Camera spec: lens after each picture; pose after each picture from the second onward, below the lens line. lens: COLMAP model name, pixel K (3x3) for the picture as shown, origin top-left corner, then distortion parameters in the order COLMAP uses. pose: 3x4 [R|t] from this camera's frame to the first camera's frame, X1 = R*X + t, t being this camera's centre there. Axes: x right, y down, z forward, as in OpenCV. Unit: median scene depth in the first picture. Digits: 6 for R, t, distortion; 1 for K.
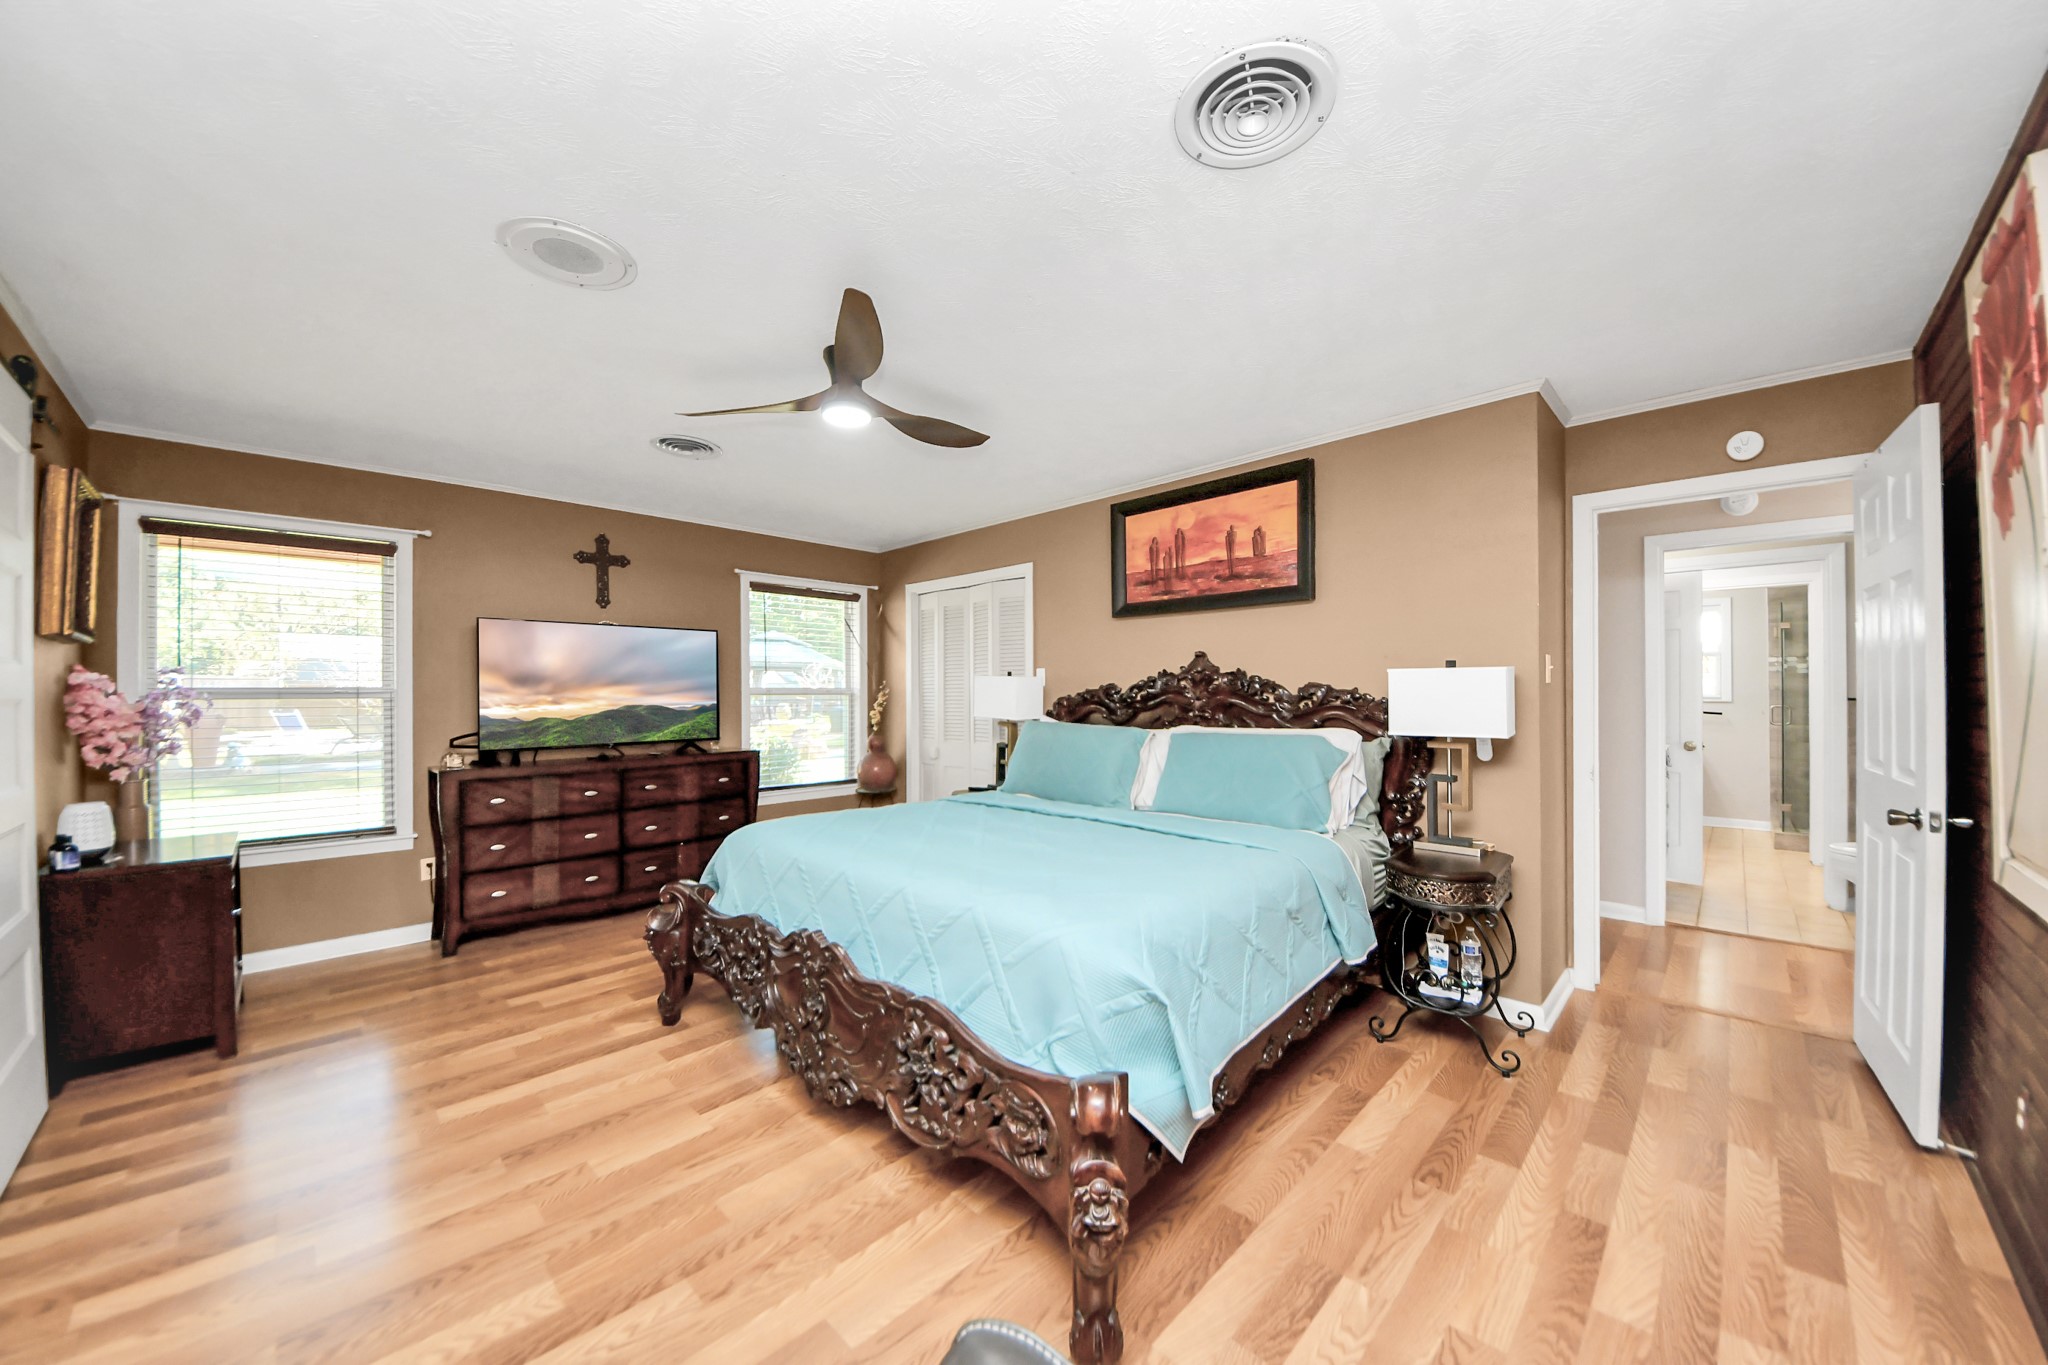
lens RADIAL K [[700.5, 0, 1024.0], [0, 700.5, 682.5], [0, 0, 1]] dist [-0.000137, -0.008439]
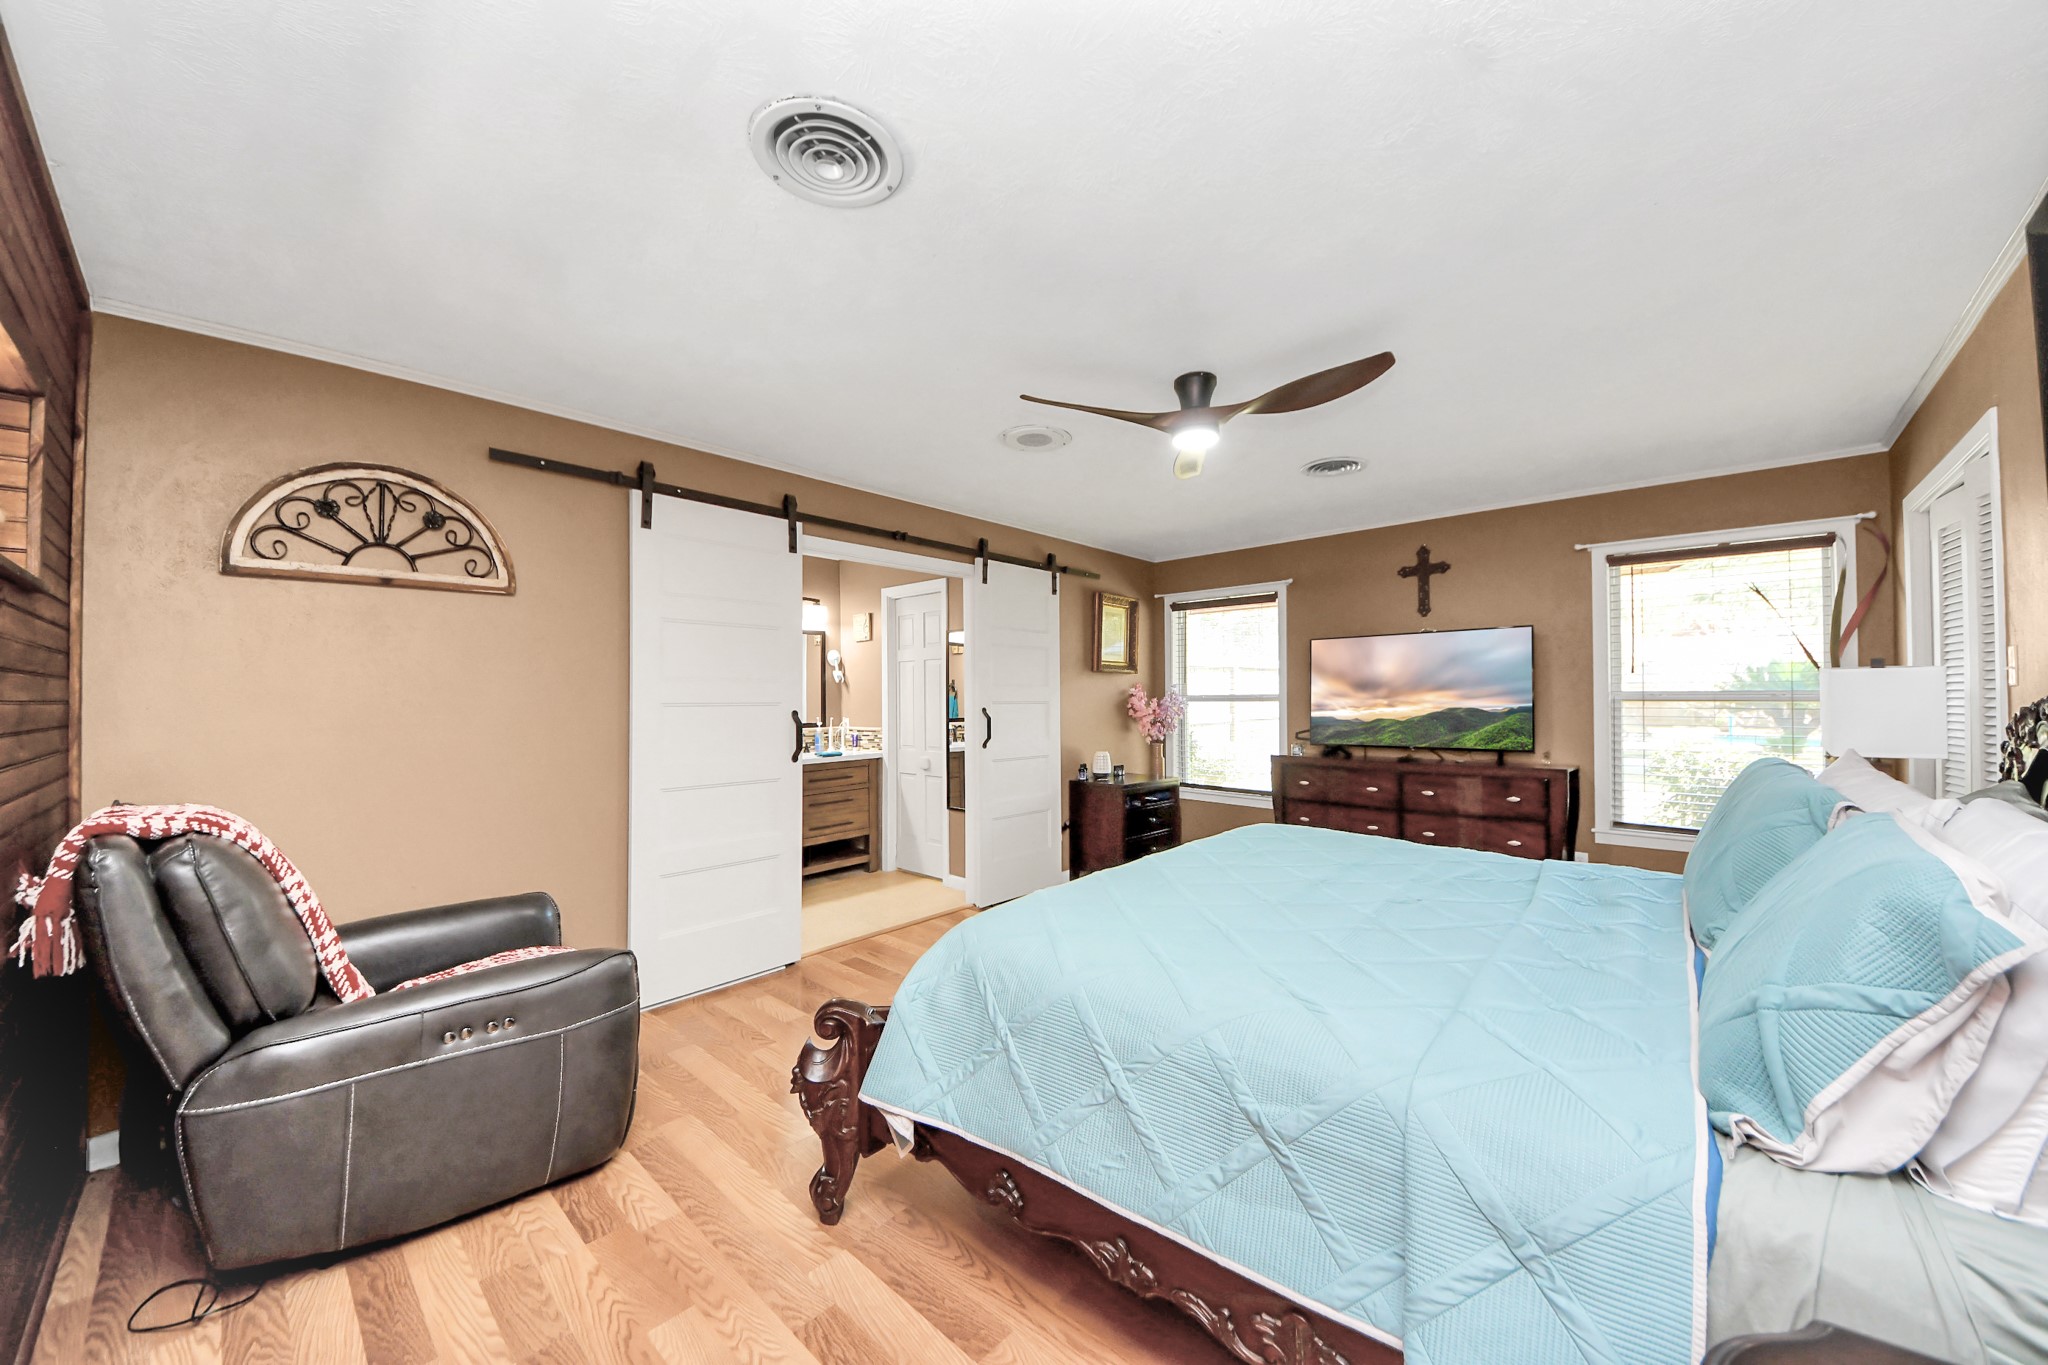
lens RADIAL K [[719.7, 0, 1059.9], [0, 719.7, 685.6], [0, 0, 1]] dist [0.000960, -0.008941]
pose [[0.053645, -0.013607, -0.998467, 0.457690], [0.018507, 0.999749, -0.012631, 0.000203], [0.998389, -0.017801, 0.053884, 0.413770]]
